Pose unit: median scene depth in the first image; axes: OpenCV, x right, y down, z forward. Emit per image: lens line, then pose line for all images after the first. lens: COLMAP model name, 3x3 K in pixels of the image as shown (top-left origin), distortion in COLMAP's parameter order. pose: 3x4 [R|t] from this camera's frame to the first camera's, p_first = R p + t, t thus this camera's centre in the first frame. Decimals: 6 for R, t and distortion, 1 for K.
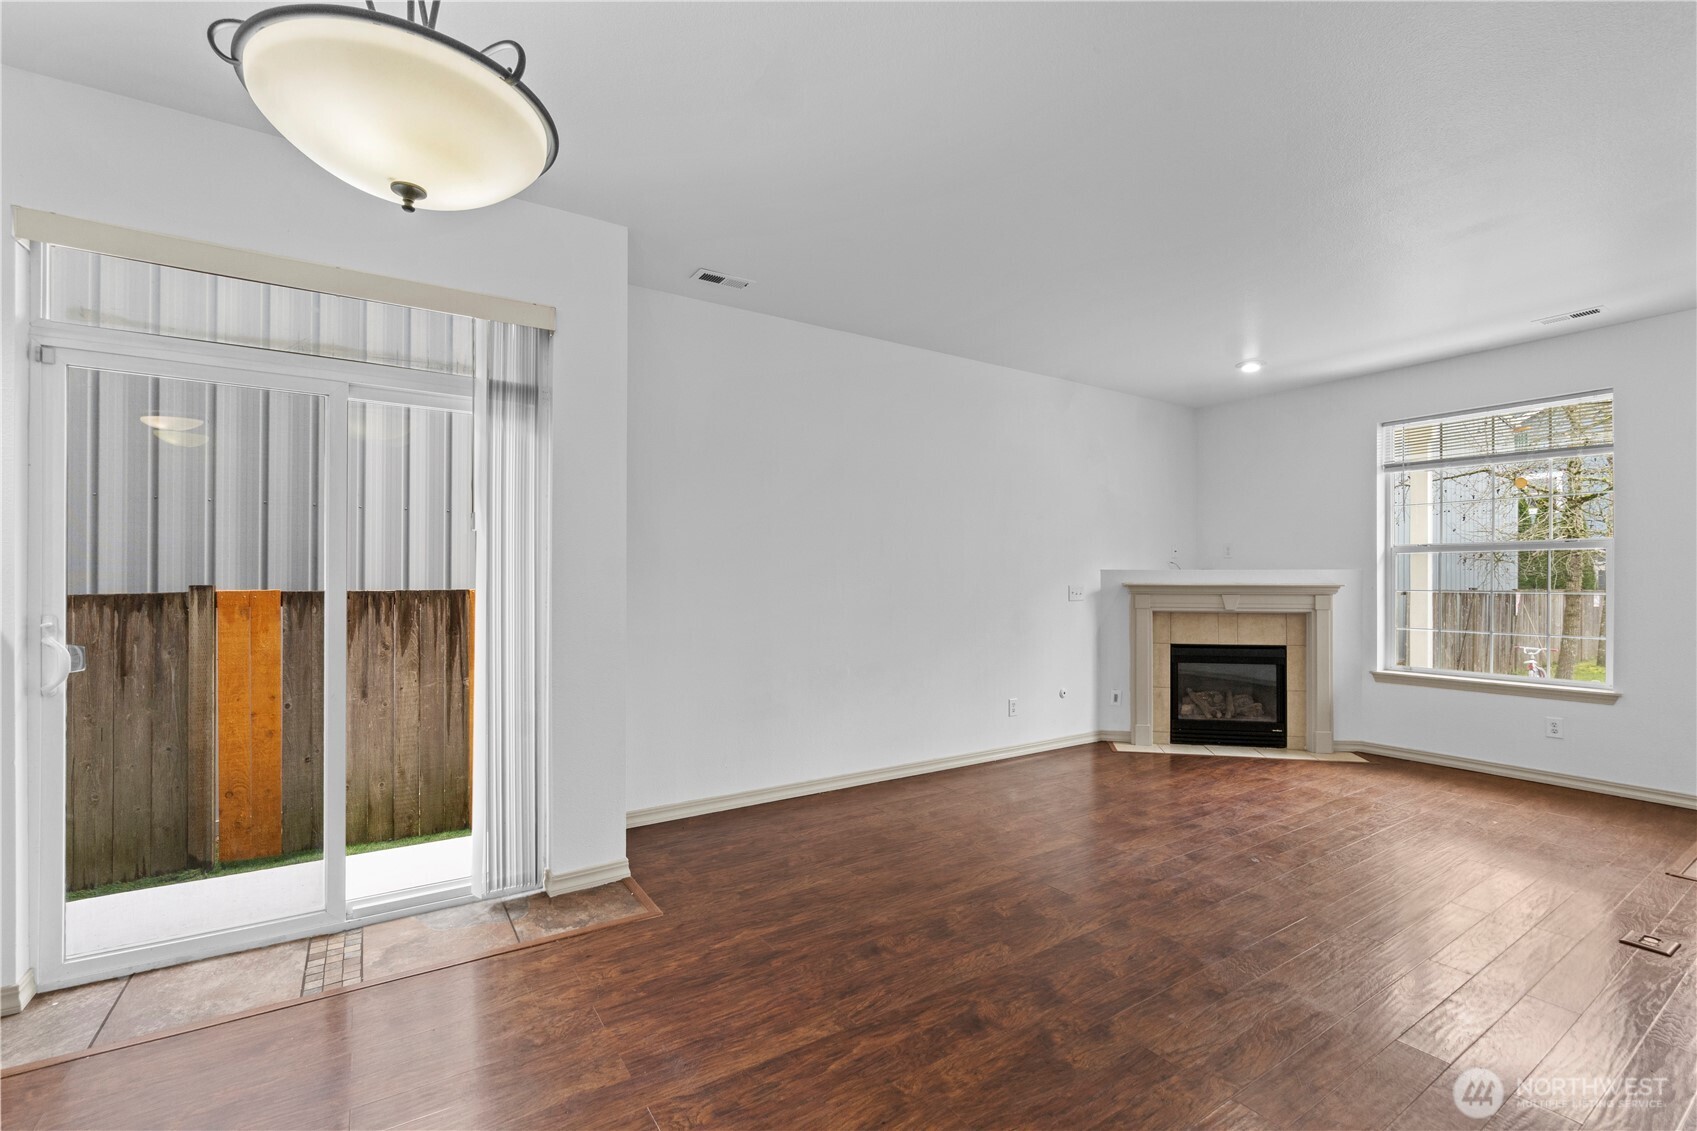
lens RADIAL K [[747.7, 0, 848.5], [0, 747.7, 565.5], [0, 0, 1]] dist [0.000761, -0.000014]
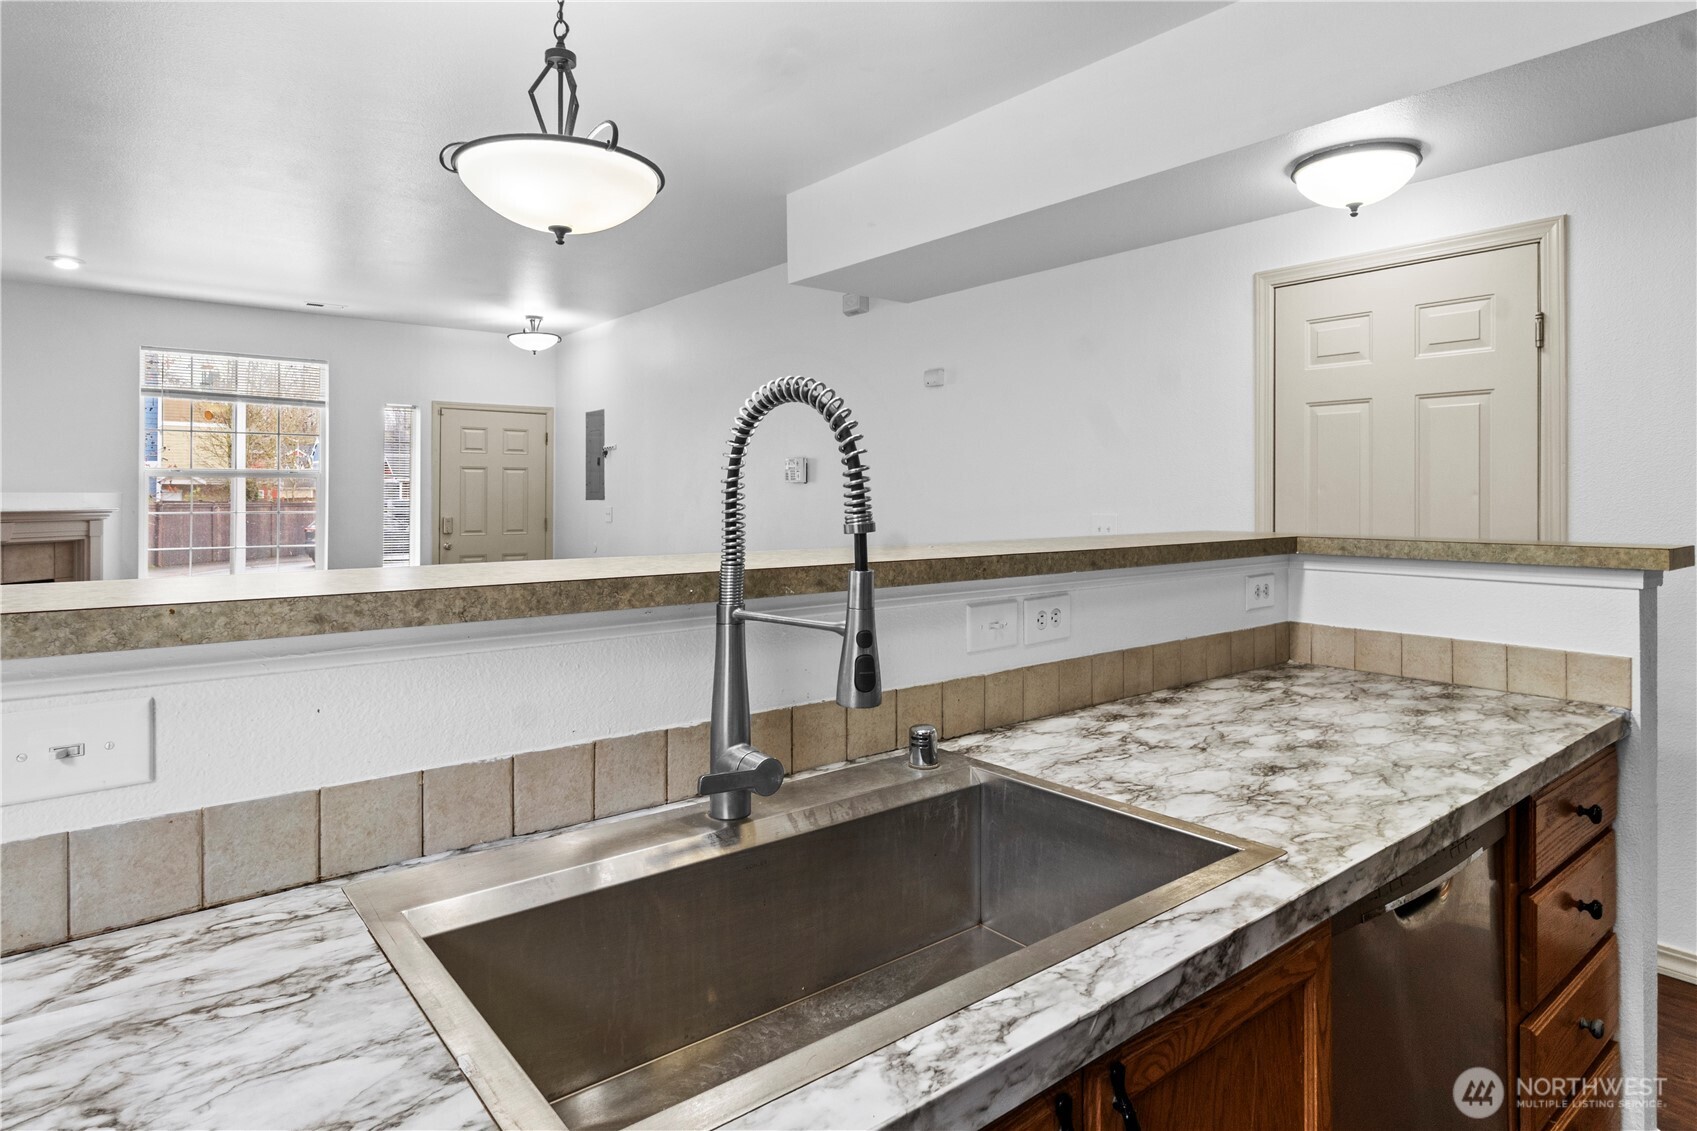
lens RADIAL K [[938.5, 0, 857.0], [0, 938.5, 492.8], [0, 0, 1]] dist [0.004967, 0.001452]
pose [[-0.094260, 0.002632, 0.995544, -0.617728], [-0.016272, 0.999859, -0.004184, -0.005283], [-0.995415, -0.016594, -0.094204, 0.164649]]
